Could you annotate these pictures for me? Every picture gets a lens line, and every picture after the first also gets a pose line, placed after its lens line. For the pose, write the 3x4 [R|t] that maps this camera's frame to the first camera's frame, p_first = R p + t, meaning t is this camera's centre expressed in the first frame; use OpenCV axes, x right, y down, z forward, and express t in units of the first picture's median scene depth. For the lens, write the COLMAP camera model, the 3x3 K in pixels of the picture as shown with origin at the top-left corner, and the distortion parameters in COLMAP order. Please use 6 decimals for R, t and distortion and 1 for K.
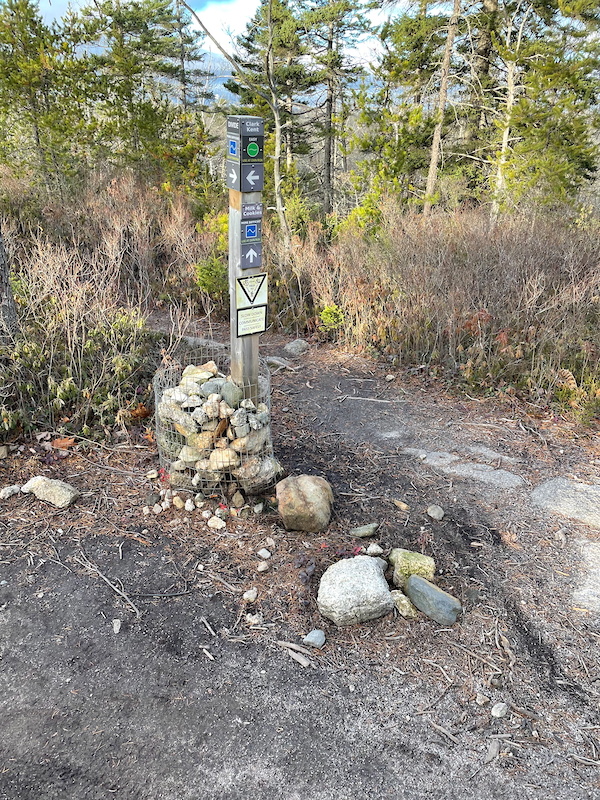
lens RADIAL K [[607.5, 0, 299.5], [0, 607.5, 434.1], [0, 0, 1]] dist [0.031196, -0.055529]
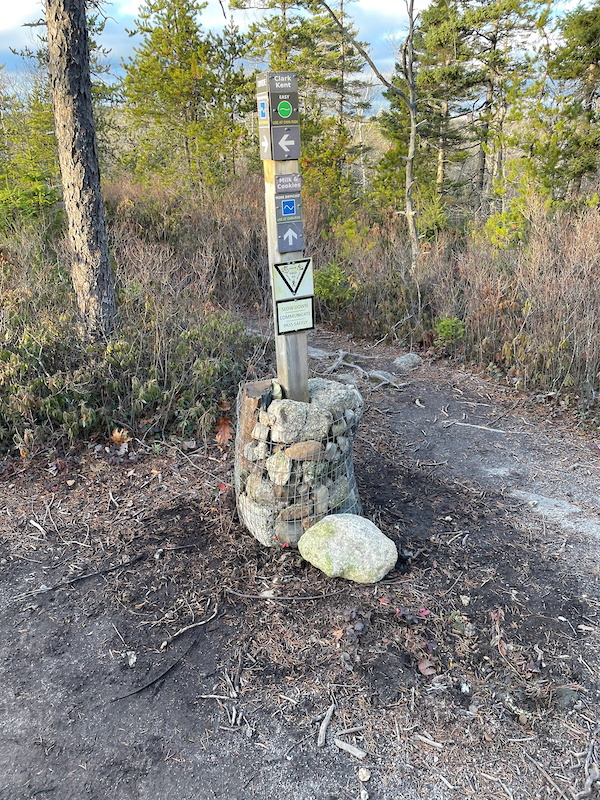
lens RADIAL K [[644.1, 0, 300.0], [0, 644.1, 400.0], [0, 0, 1]] dist [0.009789, 0.002304]
pose [[0.967705, 0.076205, -0.240291, 0.092912], [-0.097848, 0.992025, -0.079450, 0.000373], [0.232321, 0.100396, 0.967444, 0.090675]]
